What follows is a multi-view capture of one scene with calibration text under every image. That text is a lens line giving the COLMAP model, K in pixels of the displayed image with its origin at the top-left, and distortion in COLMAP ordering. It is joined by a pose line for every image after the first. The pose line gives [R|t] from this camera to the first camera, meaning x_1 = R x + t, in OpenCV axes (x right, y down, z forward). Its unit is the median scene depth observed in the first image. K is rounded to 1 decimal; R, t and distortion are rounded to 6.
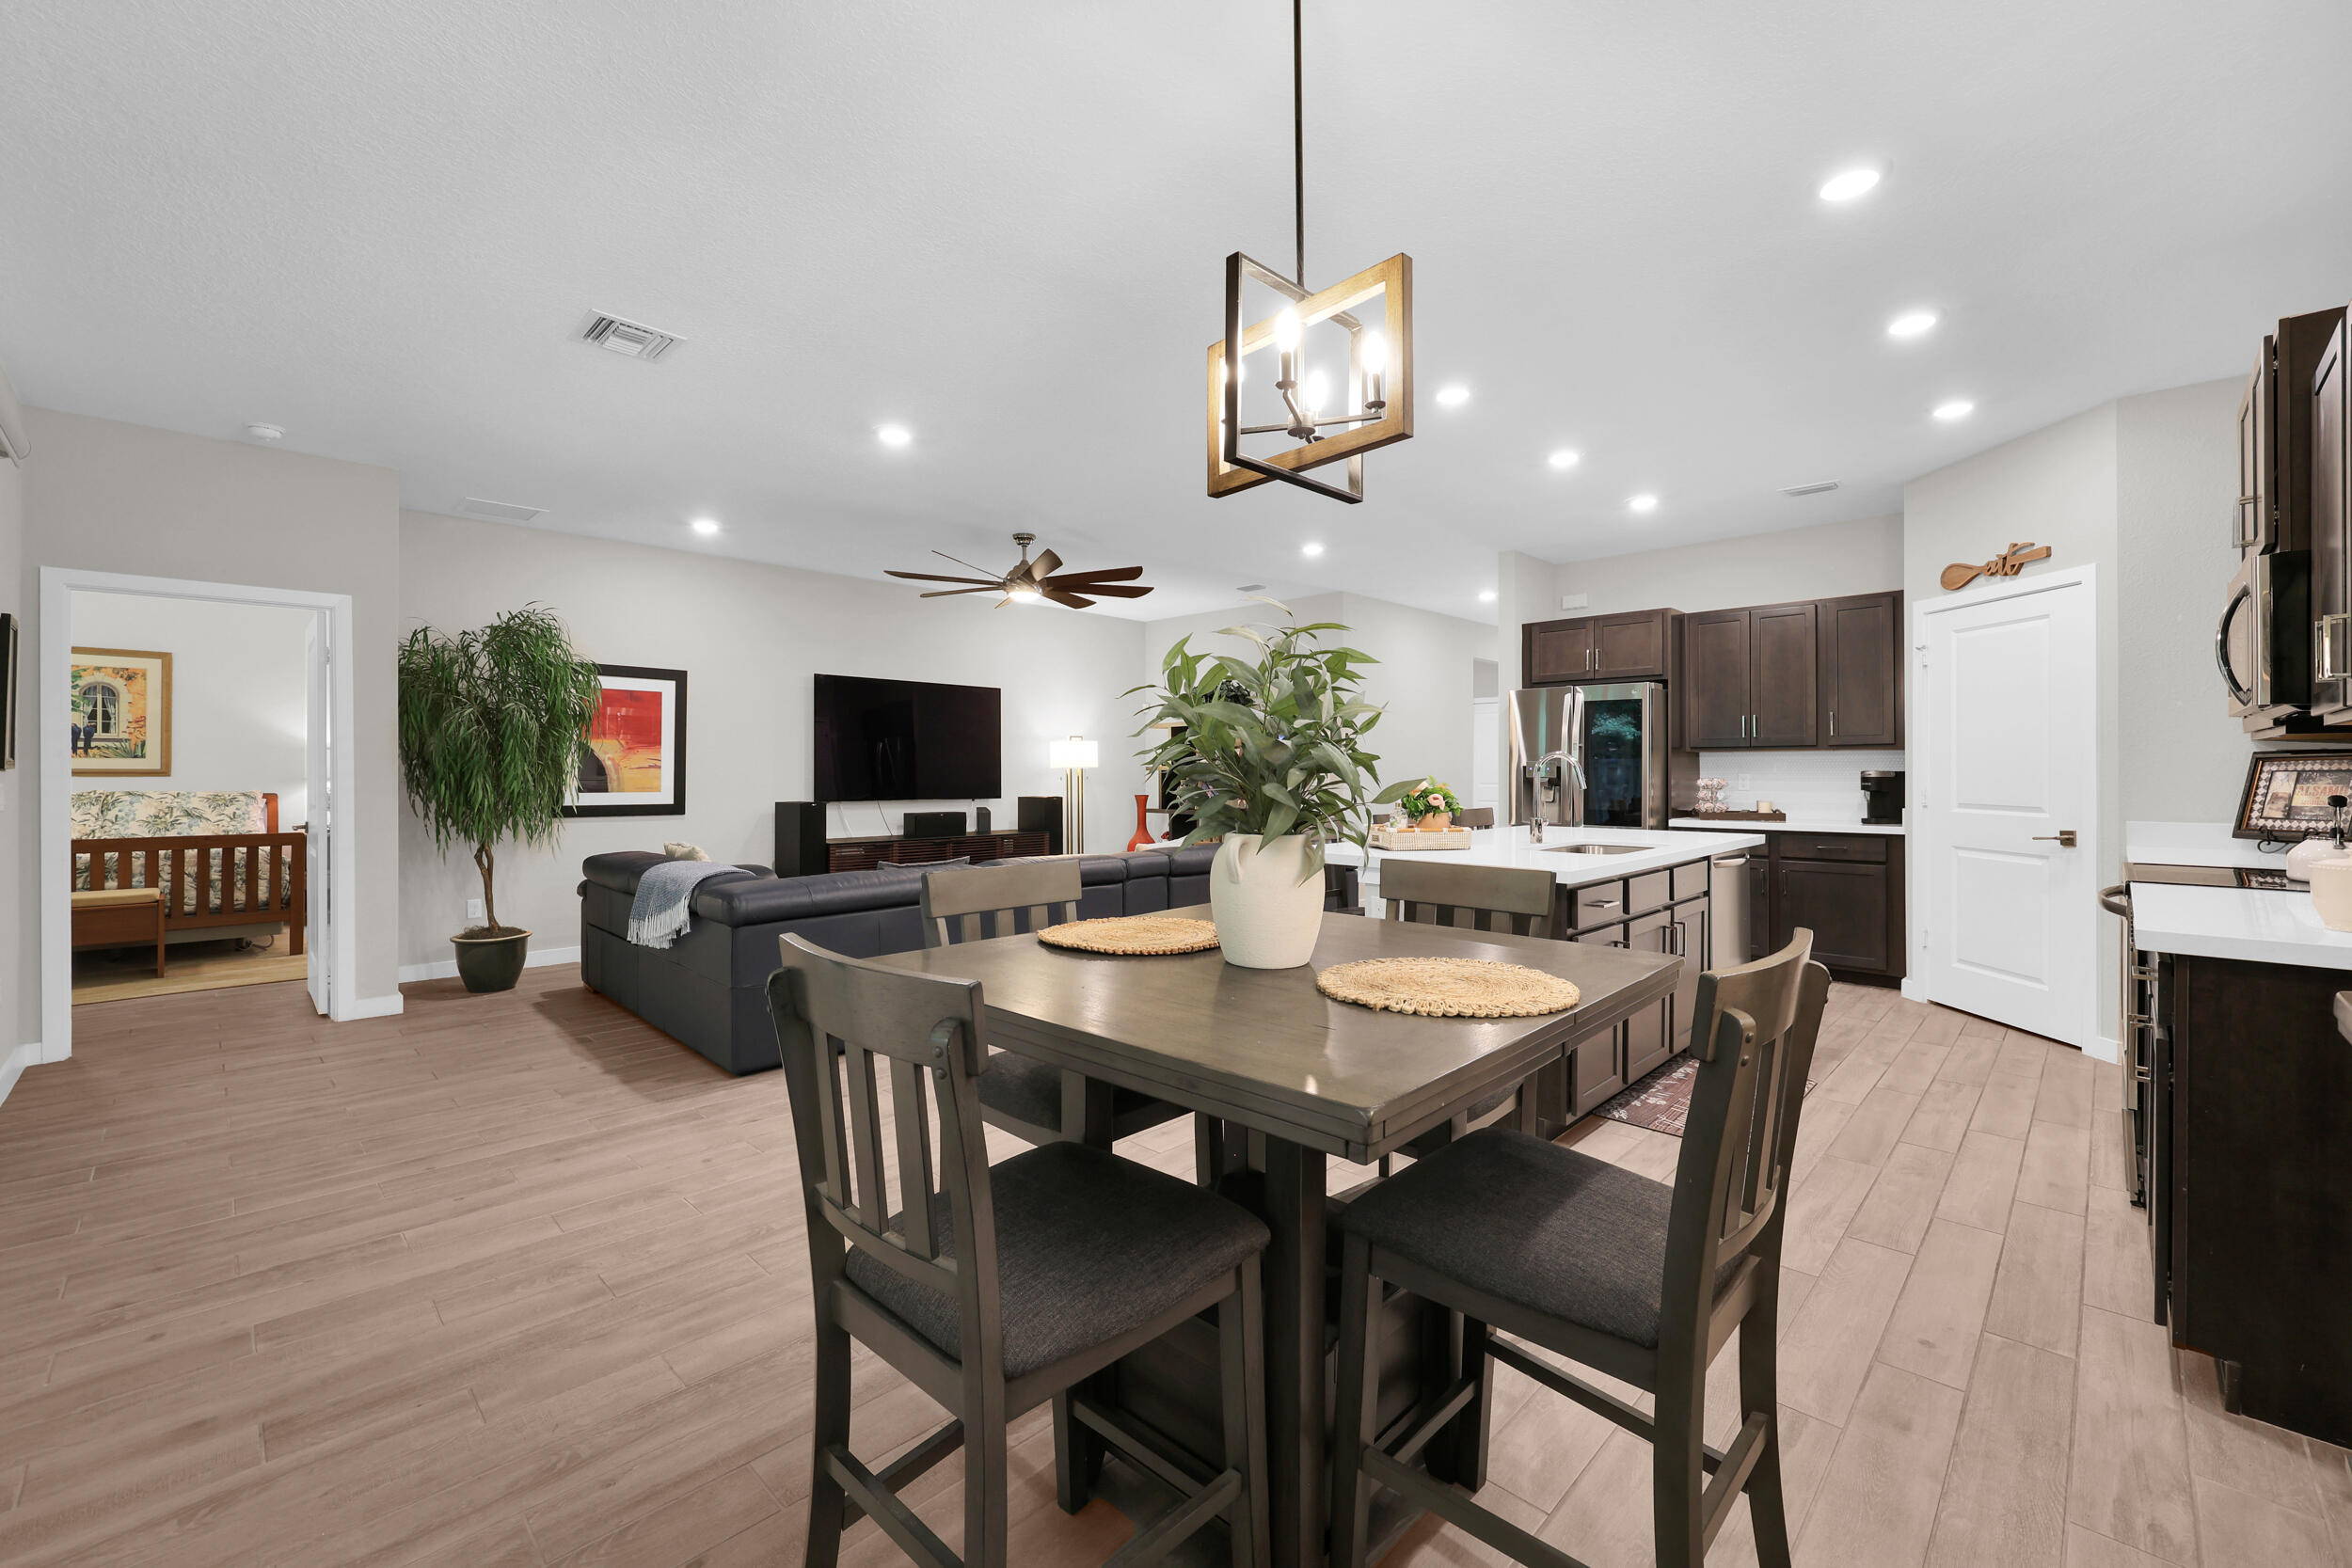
lens RADIAL K [[955.0, 0, 1174.9], [0, 955.0, 768.7], [0, 0, 1]] dist [0.001148, -0.000199]
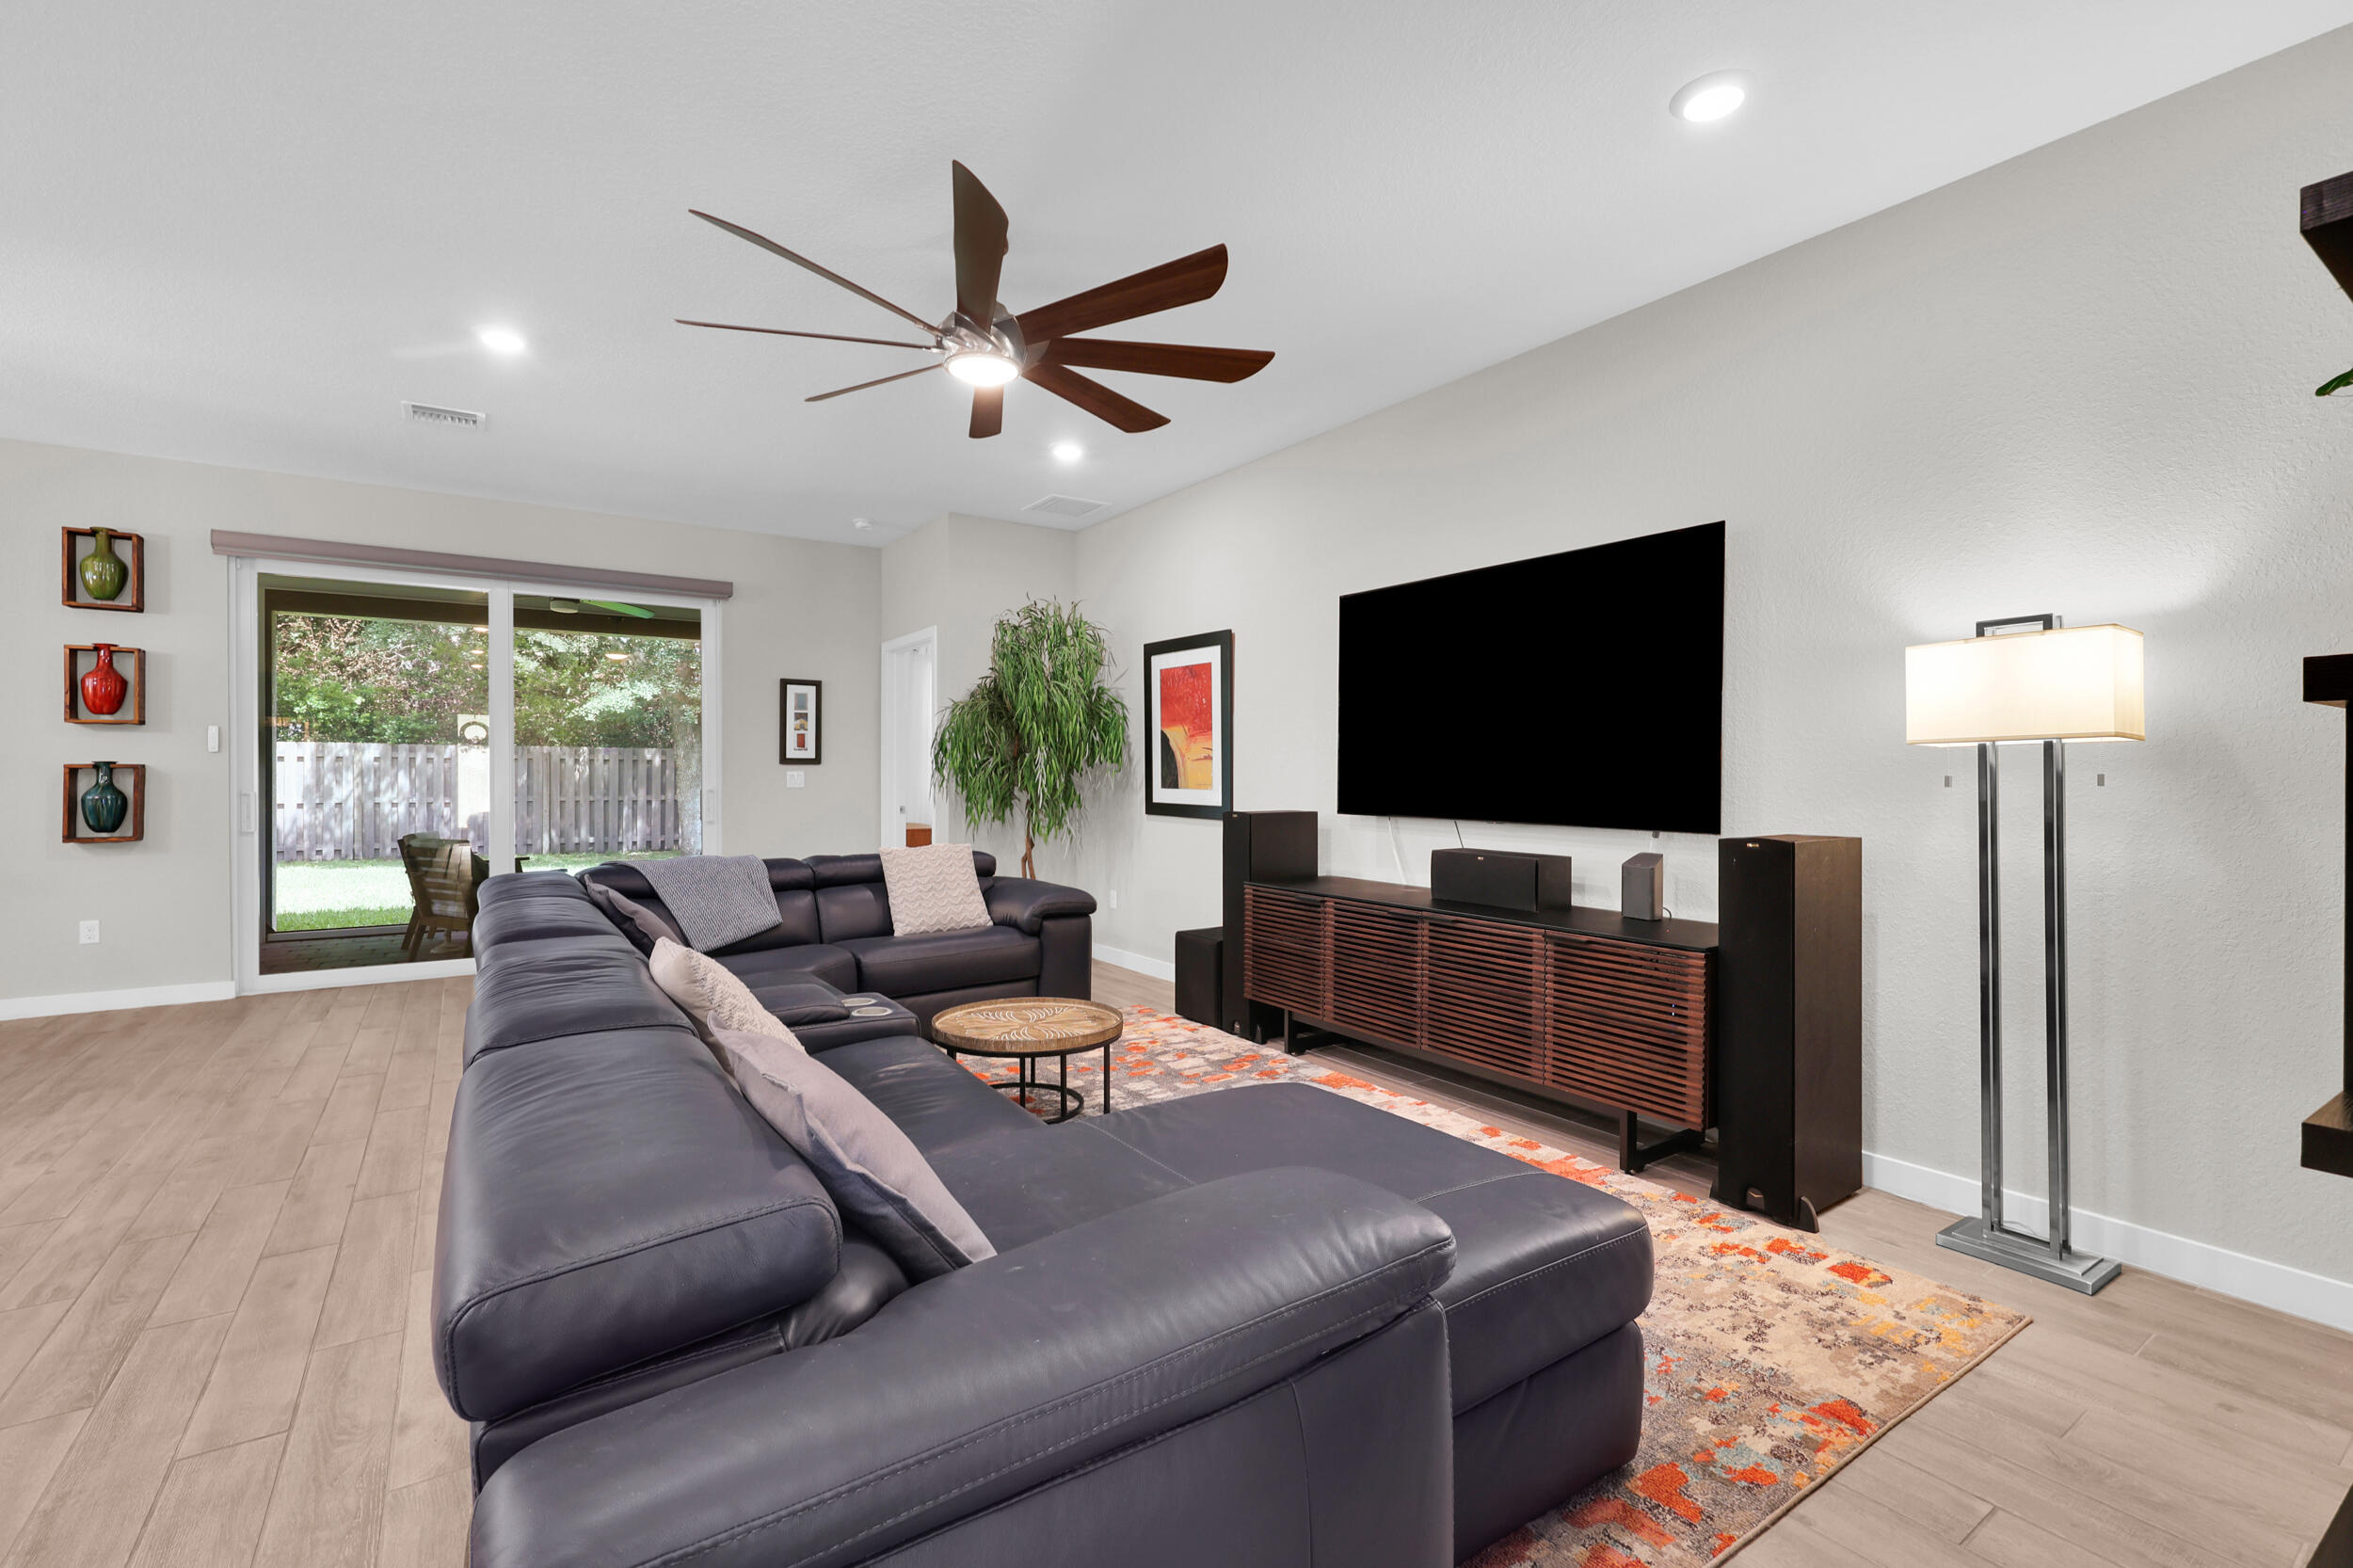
lens RADIAL K [[1028.3, 0, 1169.0], [0, 1028.3, 775.0], [0, 0, 1]] dist [-0.002139, 0.001859]
pose [[-0.193511, 0.001095, -0.981097, 0.357921], [0.002265, 0.999997, 0.000669, 0.013667], [0.981095, -0.002093, -0.193513, 1.375363]]
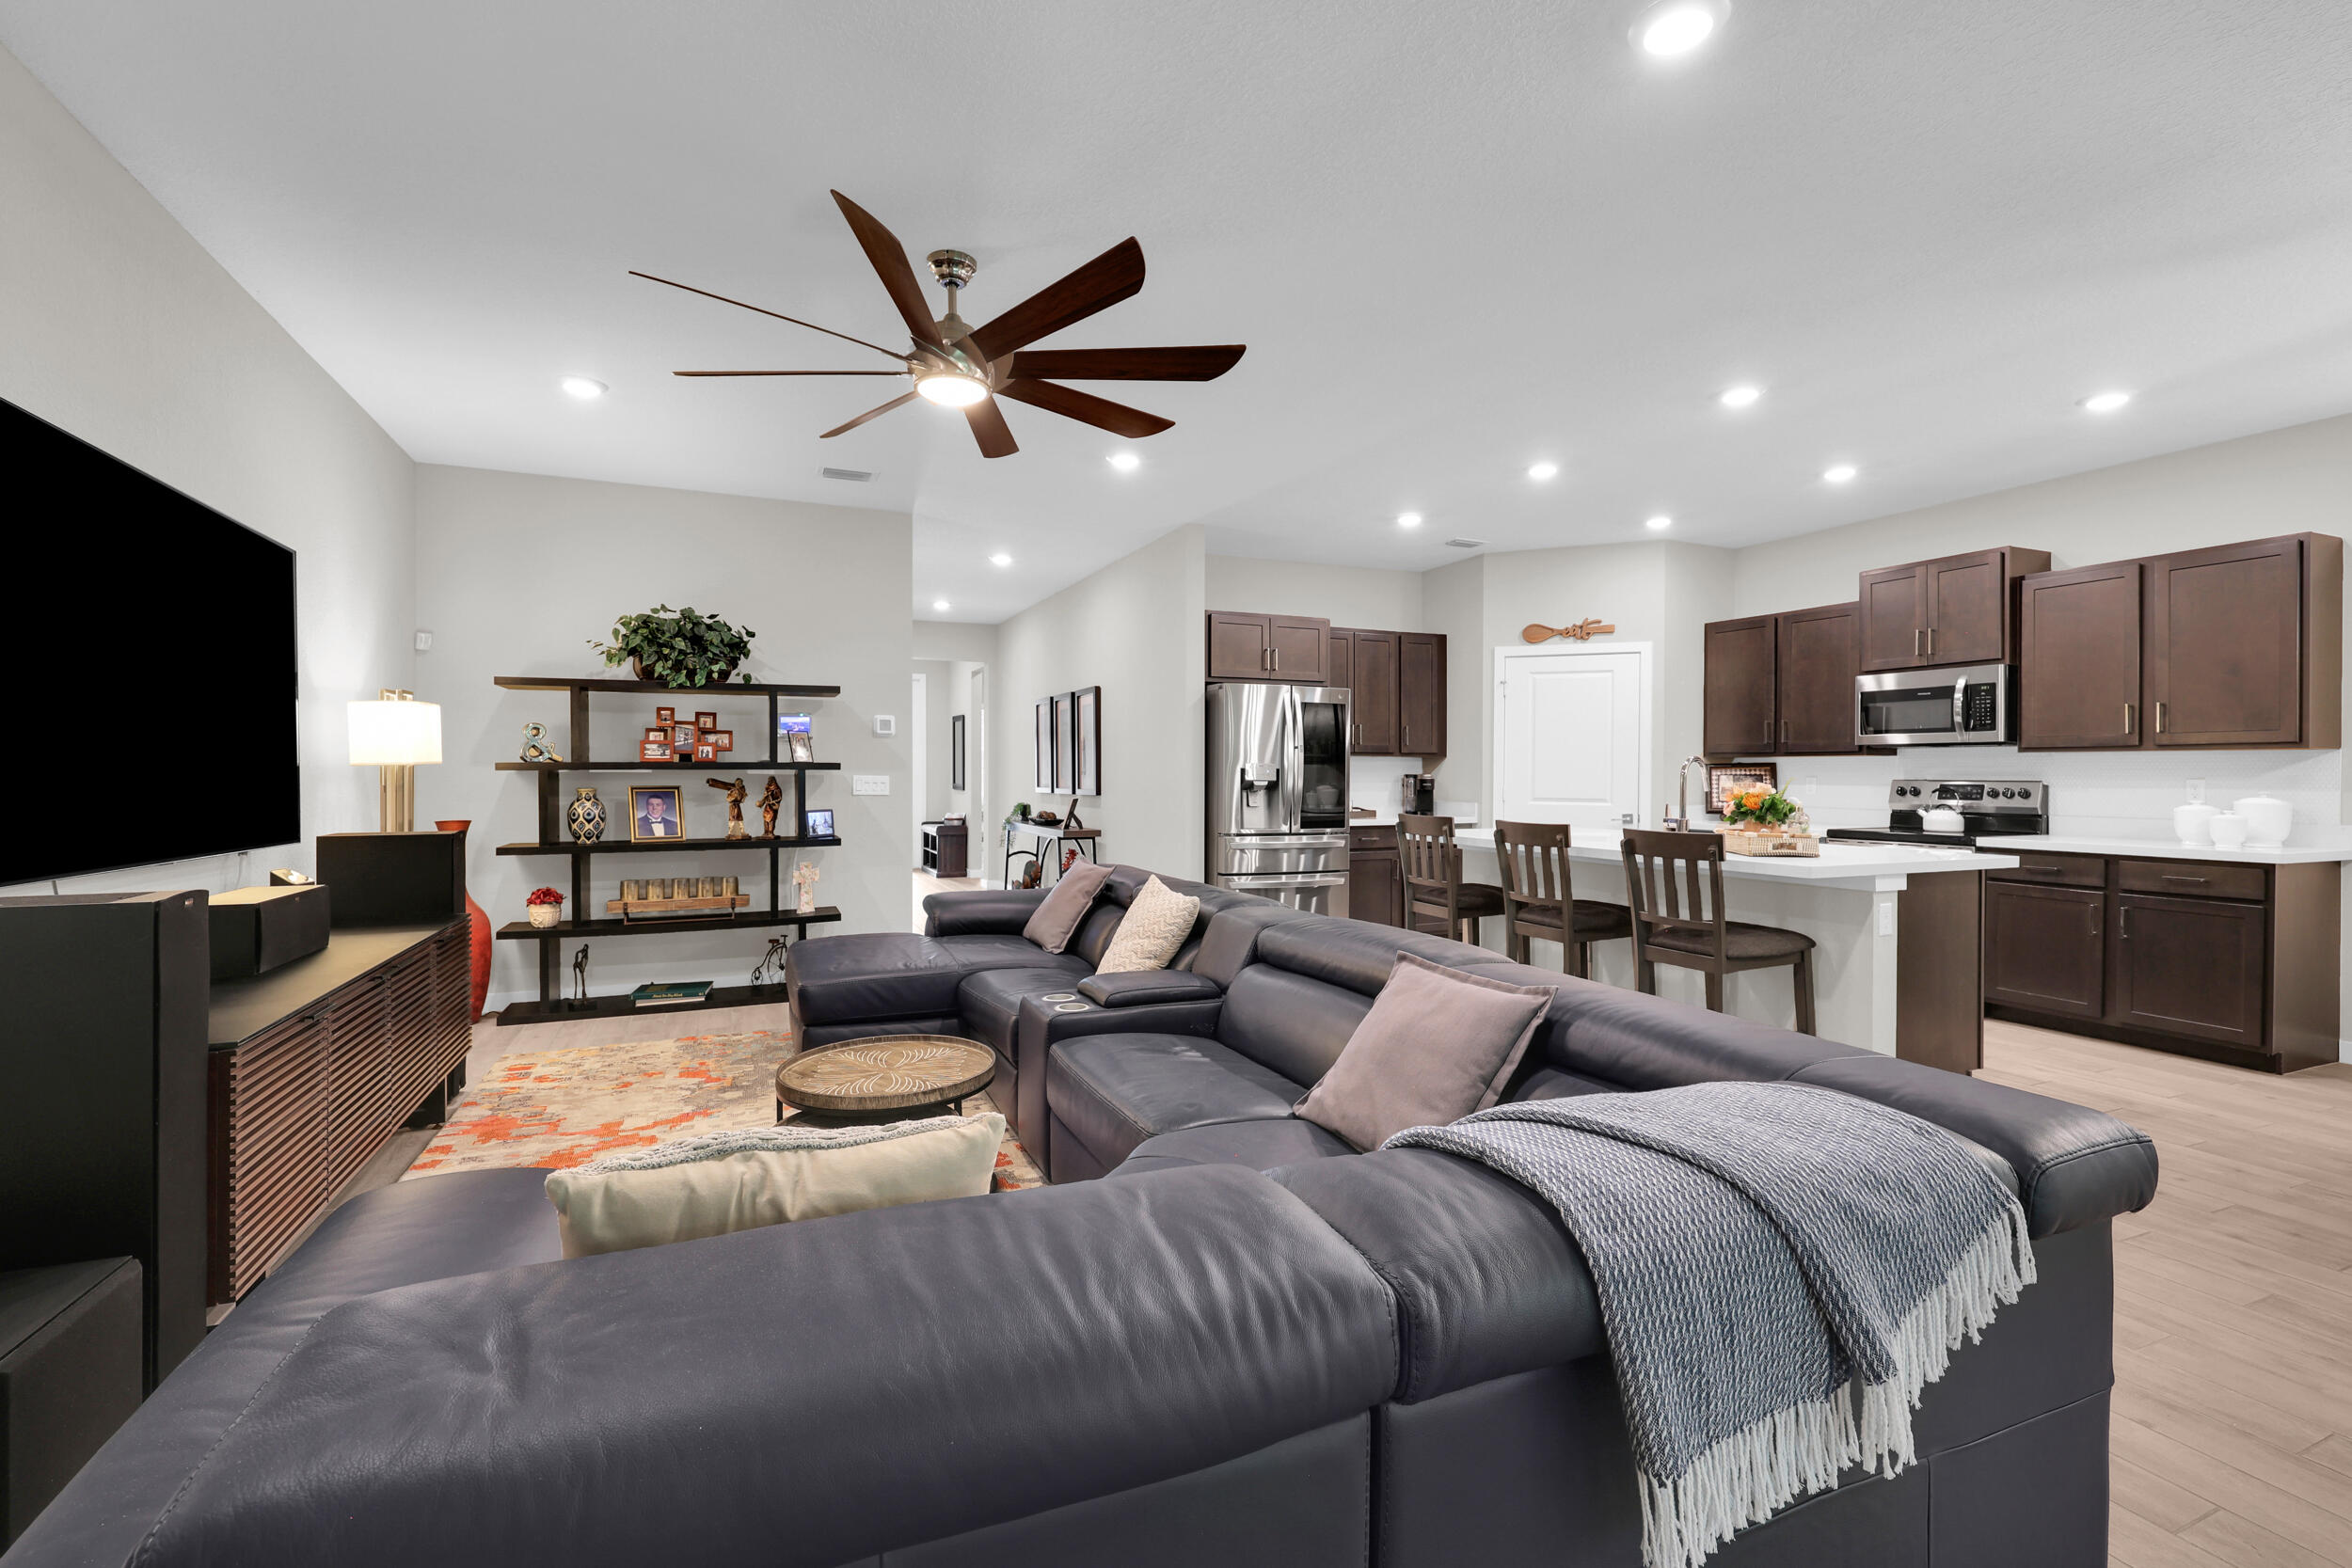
lens RADIAL K [[1027.7, 0, 1155.9], [0, 1027.7, 775.3], [0, 0, 1]] dist [-0.002139, 0.001859]
pose [[0.383877, 0.001105, 0.923384, -0.672143], [-0.005372, 0.999985, 0.001037, 0.004245], [-0.923369, -0.005358, 0.383877, 0.832297]]
